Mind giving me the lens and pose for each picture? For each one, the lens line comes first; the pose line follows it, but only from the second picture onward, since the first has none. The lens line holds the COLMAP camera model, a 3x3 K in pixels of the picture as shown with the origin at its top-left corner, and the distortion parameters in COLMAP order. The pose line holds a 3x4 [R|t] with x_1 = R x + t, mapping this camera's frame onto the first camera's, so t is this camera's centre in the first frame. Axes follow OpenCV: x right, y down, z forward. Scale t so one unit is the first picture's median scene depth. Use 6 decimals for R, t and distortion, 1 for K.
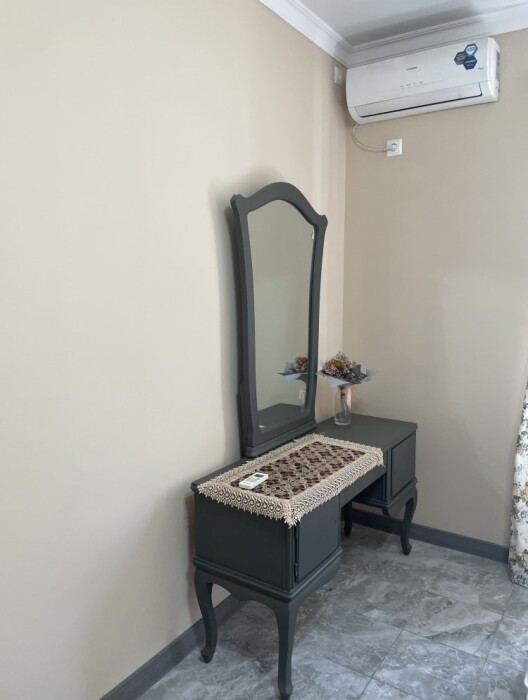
lens RADIAL K [[527.5, 0, 263.7], [0, 527.5, 347.7], [0, 0, 1]] dist [0.054232, -0.050029]
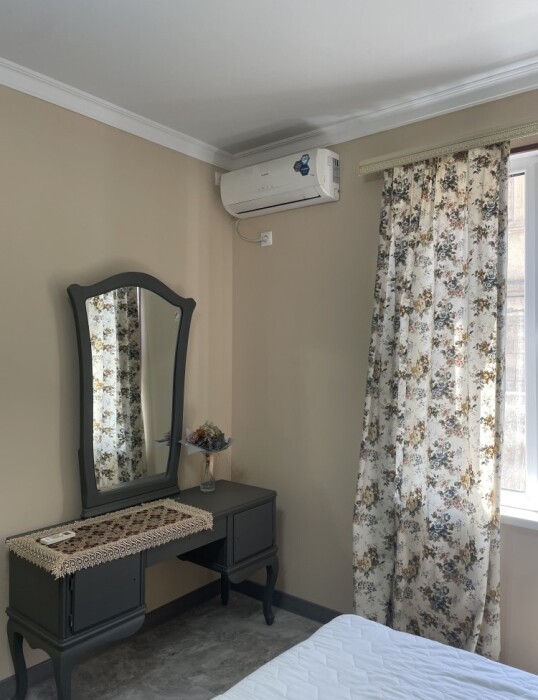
lens RADIAL K [[538.9, 0, 272.2], [0, 538.9, 347.7], [0, 0, 1]] dist [0.091497, -0.122143]
pose [[0.995430, 0.001782, -0.095477, 0.427265], [-0.014121, 0.991580, -0.128721, -0.001584], [0.094444, 0.129481, 0.987074, -0.112035]]
